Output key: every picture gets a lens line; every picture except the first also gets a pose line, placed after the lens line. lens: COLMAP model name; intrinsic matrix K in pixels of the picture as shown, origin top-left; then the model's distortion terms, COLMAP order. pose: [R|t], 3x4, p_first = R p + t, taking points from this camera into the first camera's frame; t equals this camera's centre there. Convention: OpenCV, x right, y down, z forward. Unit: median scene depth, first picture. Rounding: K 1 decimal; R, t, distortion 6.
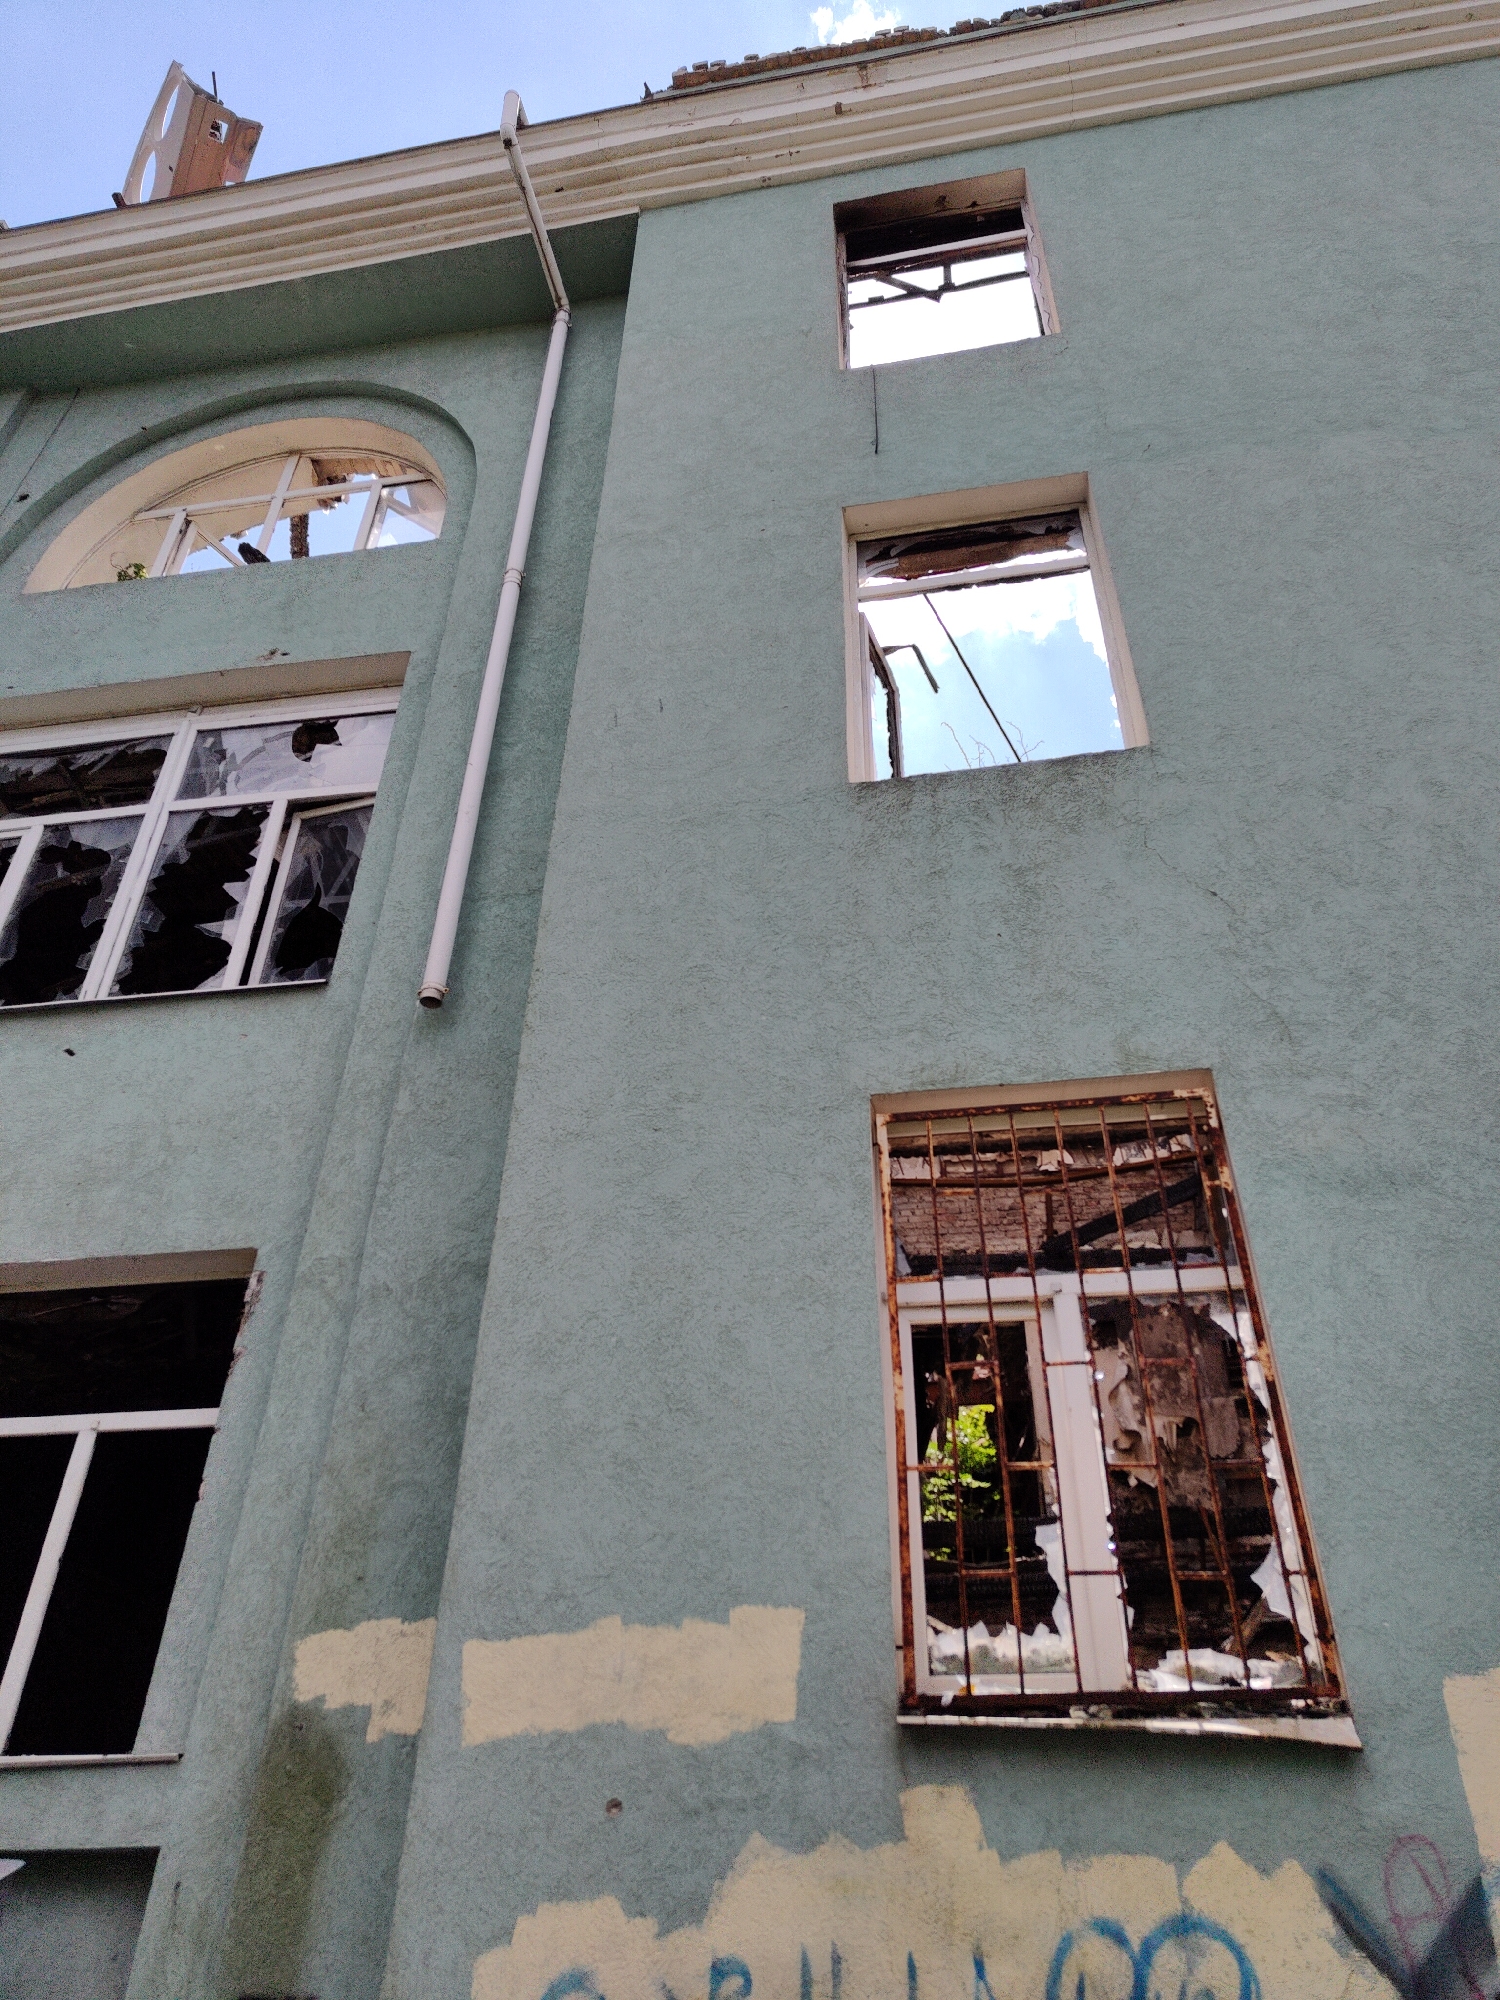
lens RADIAL K [[1358.1, 0, 750.0], [0, 1358.1, 1000.0], [0, 0, 1]] dist [0.050215, -0.025927]
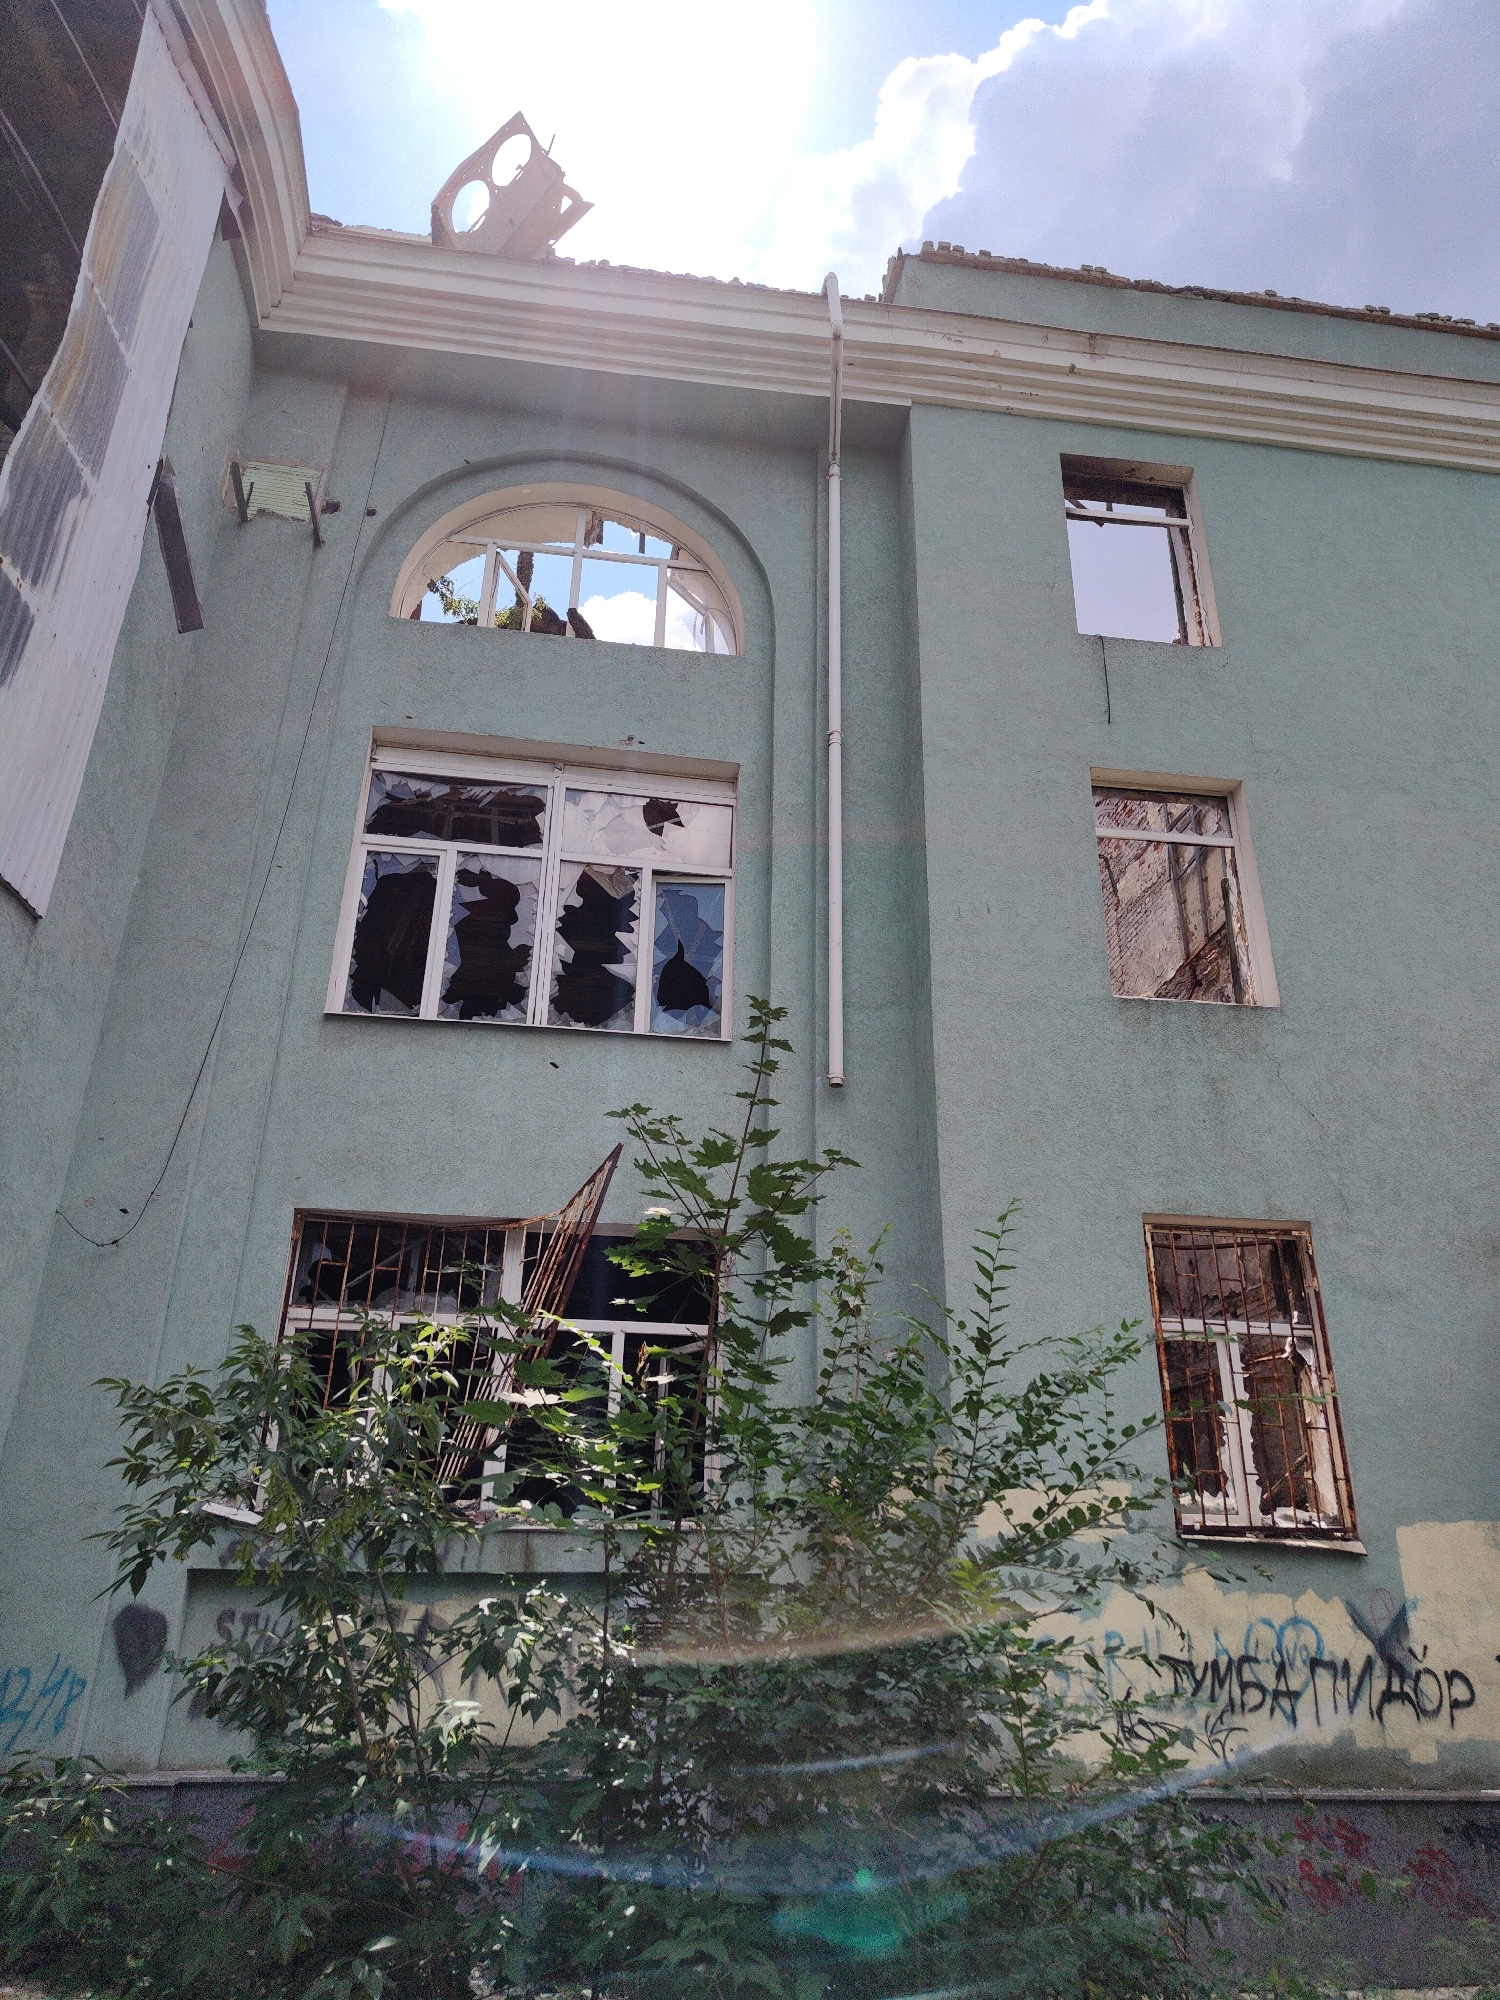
lens RADIAL K [[1358.1, 0, 750.0], [0, 1358.1, 1000.0], [0, 0, 1]] dist [0.050215, -0.025927]
pose [[0.954232, 0.125672, 0.271383, -0.913093], [-0.177027, 0.968728, 0.173862, -0.417045], [-0.241046, -0.213946, 0.946638, -0.539017]]
